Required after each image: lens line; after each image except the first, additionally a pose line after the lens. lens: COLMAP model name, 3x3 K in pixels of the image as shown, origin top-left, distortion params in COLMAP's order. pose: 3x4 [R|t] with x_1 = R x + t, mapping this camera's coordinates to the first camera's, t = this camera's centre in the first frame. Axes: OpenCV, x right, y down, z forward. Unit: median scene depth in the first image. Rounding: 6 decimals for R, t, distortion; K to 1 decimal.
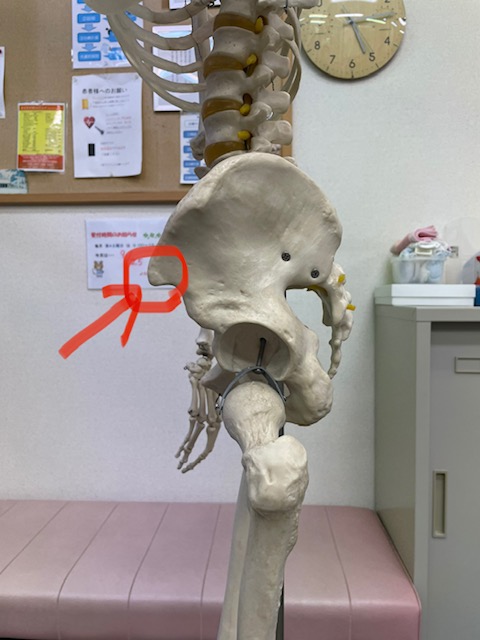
lens RADIAL K [[488.8, 0, 241.4], [0, 488.8, 320.3], [0, 0, 1]] dist [0.036547, -0.035743]
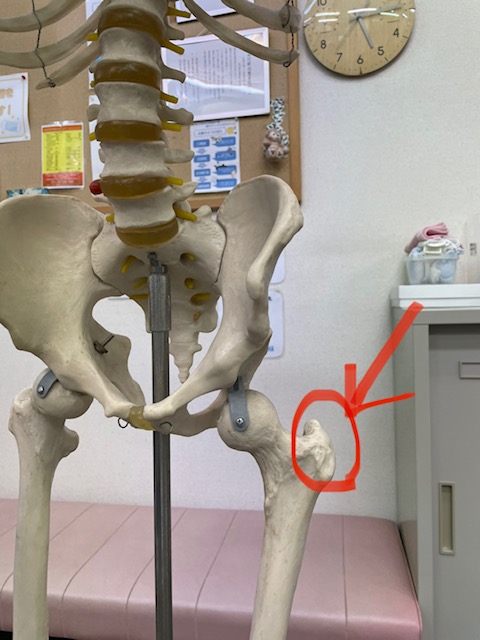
lens RADIAL K [[488.8, 0, 238.7], [0, 488.8, 321.2], [0, 0, 1]] dist [0.036547, -0.035743]
pose [[0.991015, -0.020918, -0.132108, 0.106994], [0.019899, 0.999761, -0.009028, -0.001874], [0.132265, 0.006318, 0.991194, 0.009393]]
